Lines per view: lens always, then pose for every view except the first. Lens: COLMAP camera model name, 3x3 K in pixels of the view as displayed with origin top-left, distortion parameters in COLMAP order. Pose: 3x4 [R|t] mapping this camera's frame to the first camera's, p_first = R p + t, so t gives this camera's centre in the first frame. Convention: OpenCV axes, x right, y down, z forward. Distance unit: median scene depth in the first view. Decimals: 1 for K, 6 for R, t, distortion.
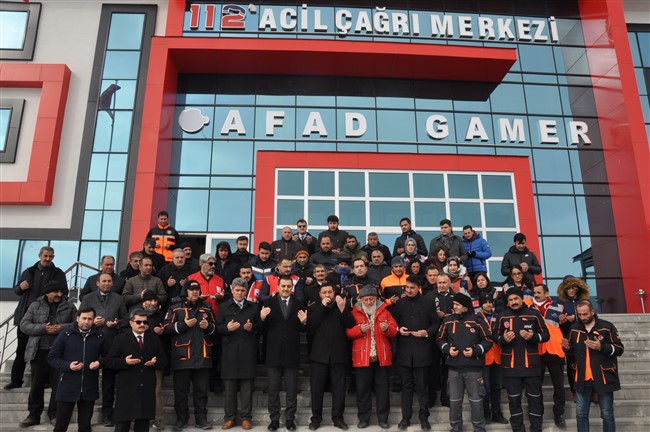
lens RADIAL K [[510.7, 0, 327.2], [0, 510.7, 207.5], [0, 0, 1]] dist [-0.157287, 0.131674]
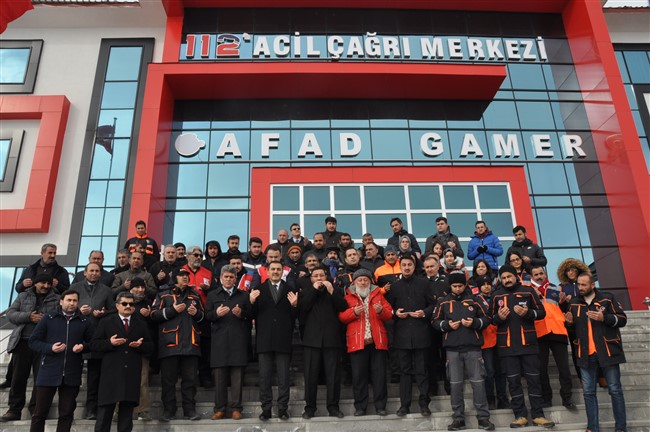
lens RADIAL K [[510.7, 0, 327.2], [0, 510.7, 207.5], [0, 0, 1]] dist [-0.157287, 0.131674]
pose [[0.999564, -0.029324, -0.003503, 0.009834], [0.028876, 0.995313, -0.092298, 0.052616], [0.006193, 0.092156, 0.995725, 0.006362]]
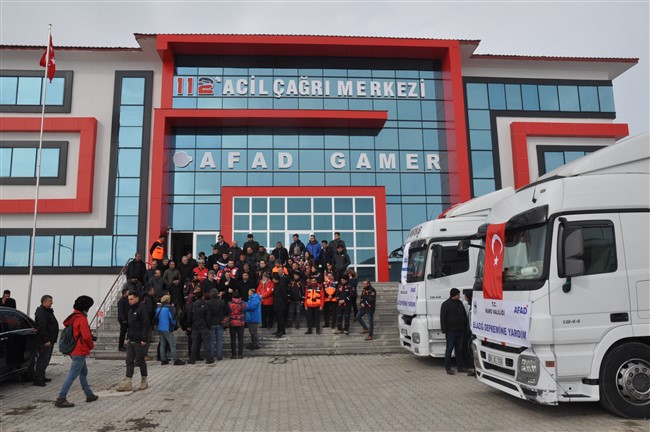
lens RADIAL K [[535.9, 0, 323.5], [0, 535.9, 207.8], [0, 0, 1]] dist [-0.147166, 0.155479]
pose [[0.999731, -0.009063, 0.021365, 0.136559], [0.006991, 0.995441, 0.095126, -0.171870], [-0.022130, -0.094951, 0.995236, -0.662707]]
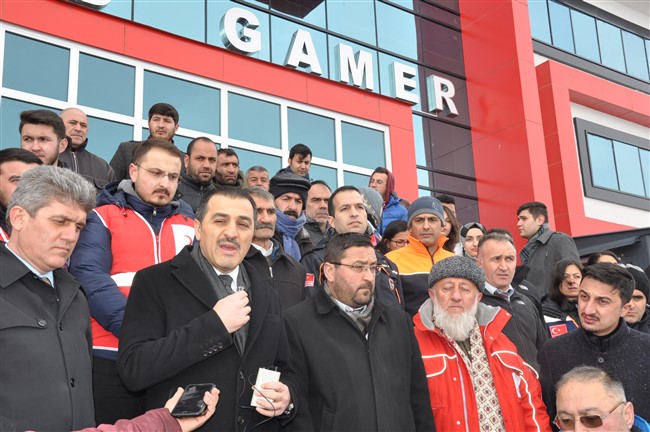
lens RADIAL K [[738.9, 0, 325.0], [0, 738.9, 216.0], [0, 0, 1]] dist [0.002372, 0.001937]
pose [[0.844817, 0.121315, 0.521121, -0.098042], [-0.112317, 0.992466, -0.048958, 0.067989], [-0.523134, -0.017170, 0.852077, 0.270165]]
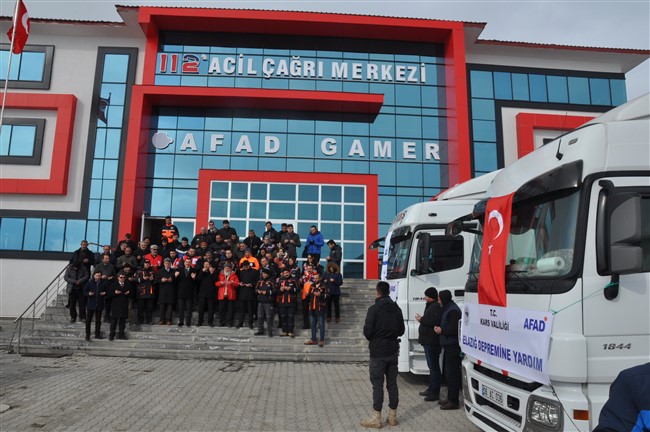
lens RADIAL K [[510.7, 0, 327.2], [0, 510.7, 207.5], [0, 0, 1]] dist [-0.157287, 0.131674]
pose [[0.999716, 0.022117, 0.008876, 0.203668], [-0.022850, 0.995367, 0.093394, -0.122299], [-0.006769, -0.093570, 0.995590, -0.472032]]
